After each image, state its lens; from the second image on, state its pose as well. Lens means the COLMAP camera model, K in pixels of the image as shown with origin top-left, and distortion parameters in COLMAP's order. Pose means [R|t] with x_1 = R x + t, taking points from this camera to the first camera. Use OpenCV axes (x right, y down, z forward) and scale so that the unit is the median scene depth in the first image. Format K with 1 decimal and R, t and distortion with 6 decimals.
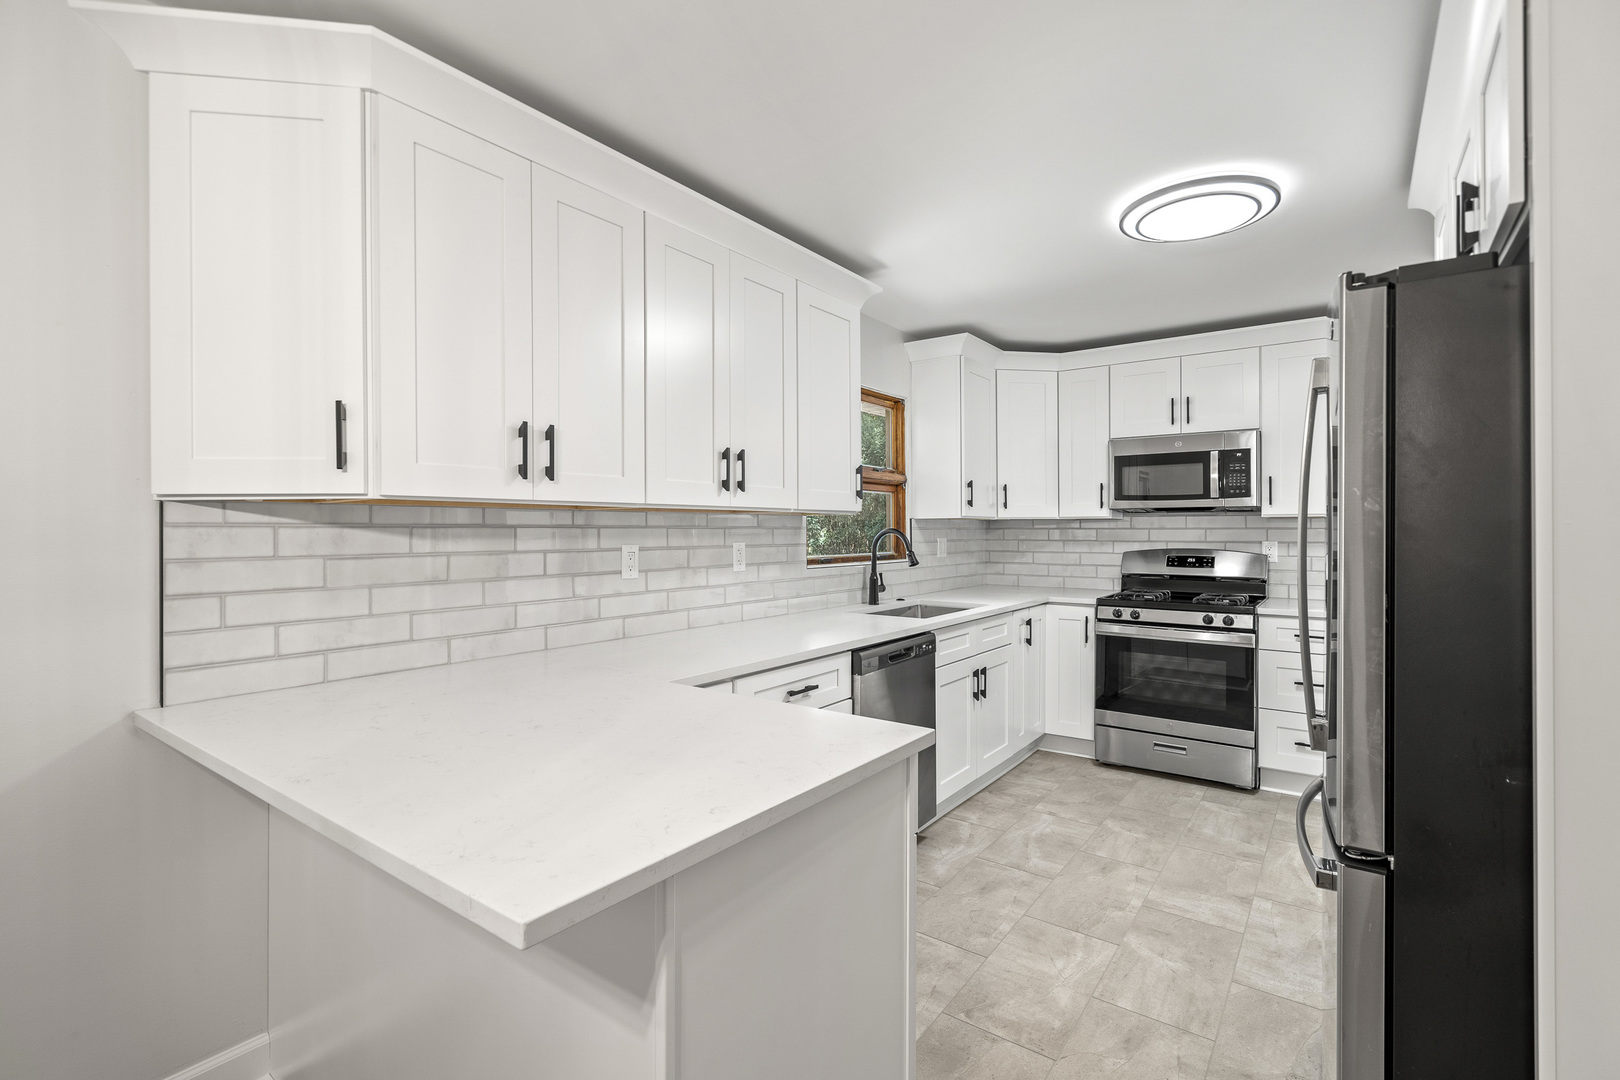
lens RADIAL K [[743.0, 0, 817.3], [0, 743.0, 522.6], [0, 0, 1]] dist [-0.002156, 0.000678]
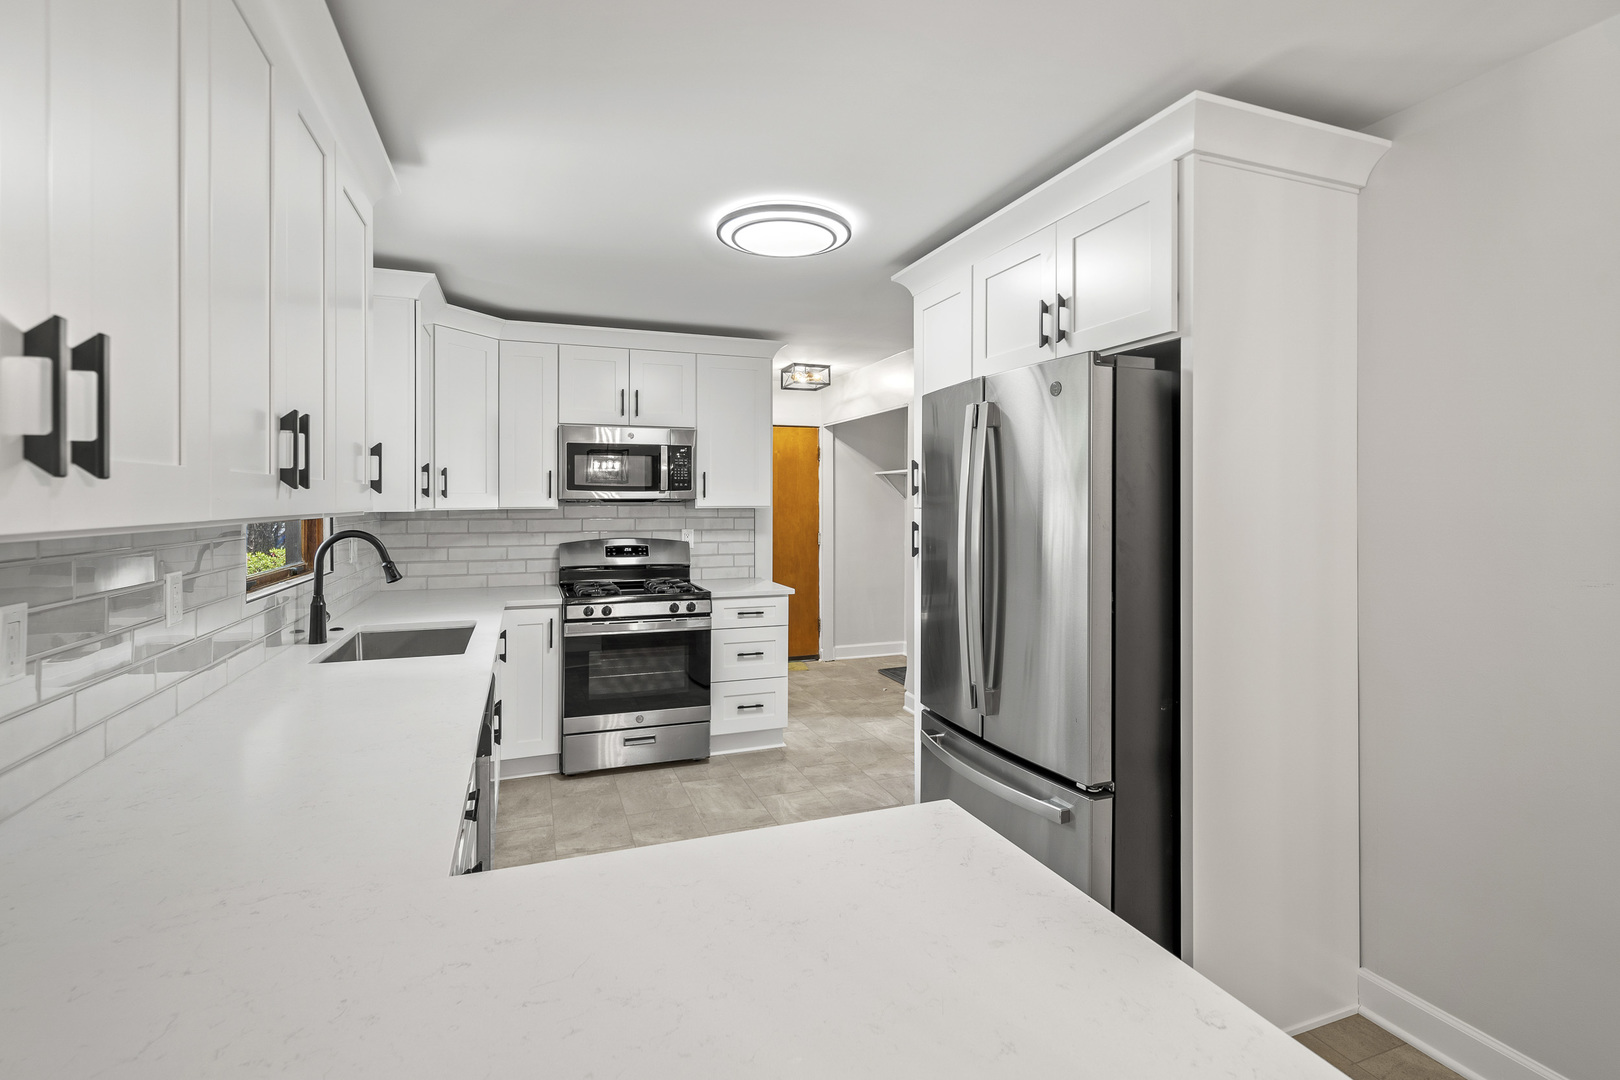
lens RADIAL K [[743.0, 0, 823.0], [0, 743.0, 497.5], [0, 0, 1]] dist [-0.002156, 0.000678]
pose [[0.548633, 0.006034, 0.836042, -0.258847], [-0.008881, 0.999960, -0.001388, -0.028097], [-0.836016, -0.006664, 0.548664, 0.272139]]
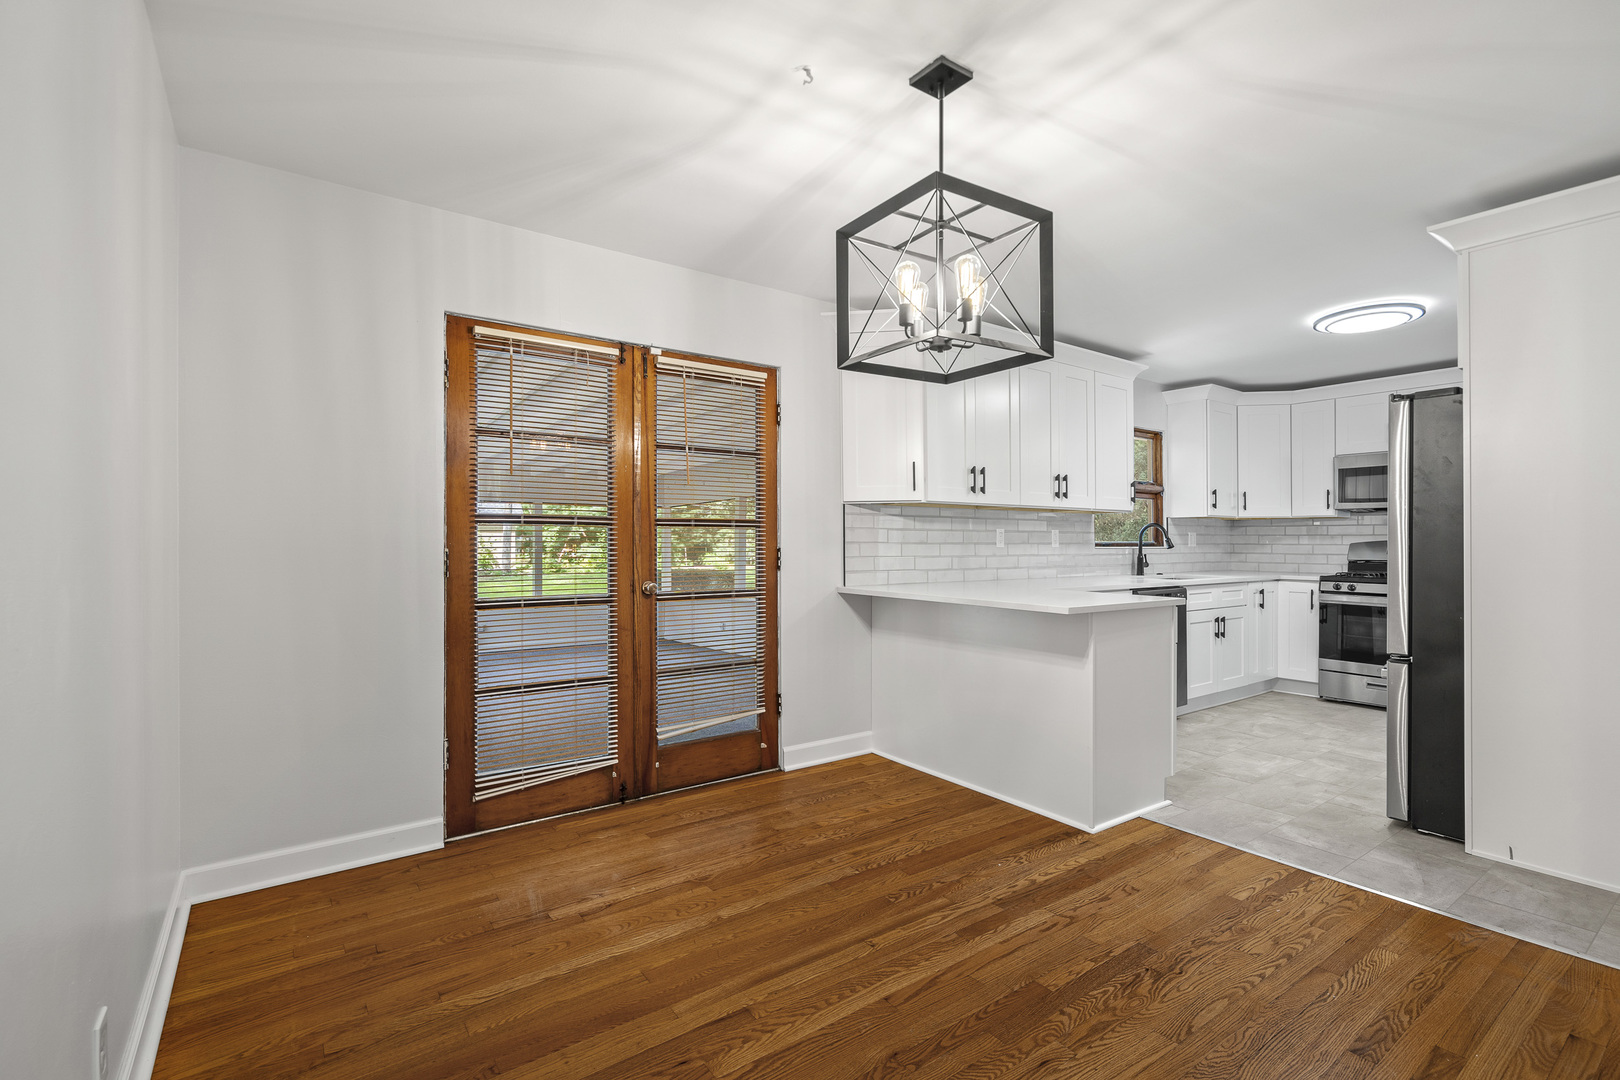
lens RADIAL K [[743.0, 0, 815.4], [0, 743.0, 533.8], [0, 0, 1]] dist [-0.002156, 0.000678]
pose [[0.953049, 0.000774, -0.302814, -0.101470], [-0.001107, 0.999999, -0.000929, 0.034050], [0.302813, 0.001221, 0.953049, -0.655156]]
